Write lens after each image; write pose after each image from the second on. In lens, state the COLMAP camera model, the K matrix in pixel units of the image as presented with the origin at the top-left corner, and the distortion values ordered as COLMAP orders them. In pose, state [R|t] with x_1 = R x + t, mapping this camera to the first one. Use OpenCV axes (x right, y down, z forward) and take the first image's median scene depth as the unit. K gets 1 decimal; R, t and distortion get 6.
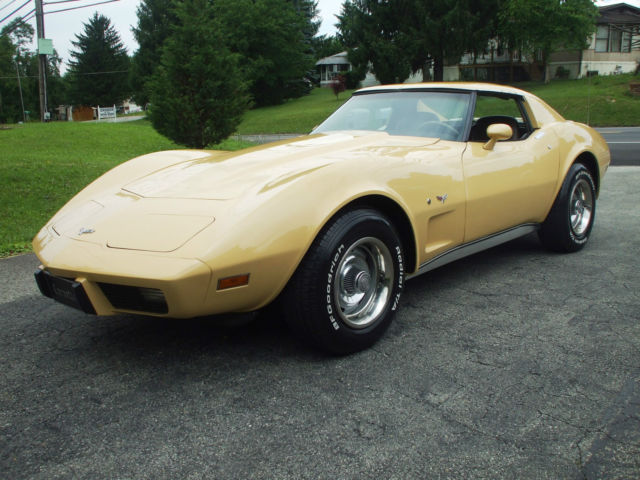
lens RADIAL K [[648.5, 0, 324.2], [0, 648.5, 240.5], [0, 0, 1]] dist [-0.068661, 0.000000]
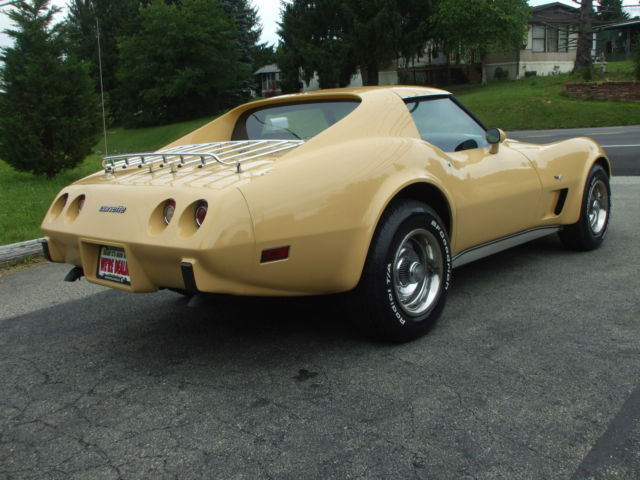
lens RADIAL K [[648.5, 0, 322.7], [0, 648.5, 238.5], [0, 0, 1]] dist [-0.068661, 0.000000]
pose [[0.997494, -0.039087, 0.058970, 0.120202], [0.039942, 0.999112, -0.013401, -0.035925], [-0.058393, 0.015723, 0.998170, 0.152154]]
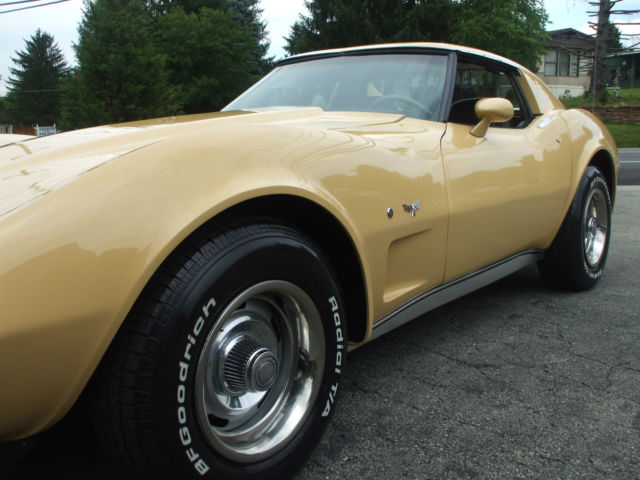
lens RADIAL K [[648.5, 0, 320.9], [0, 648.5, 240.1], [0, 0, 1]] dist [-0.068661, 0.000000]
pose [[0.997352, 0.002785, 0.072669, 0.016768], [-0.000051, 0.999293, -0.037598, -0.004205], [-0.072722, 0.037495, 0.996647, 0.121812]]
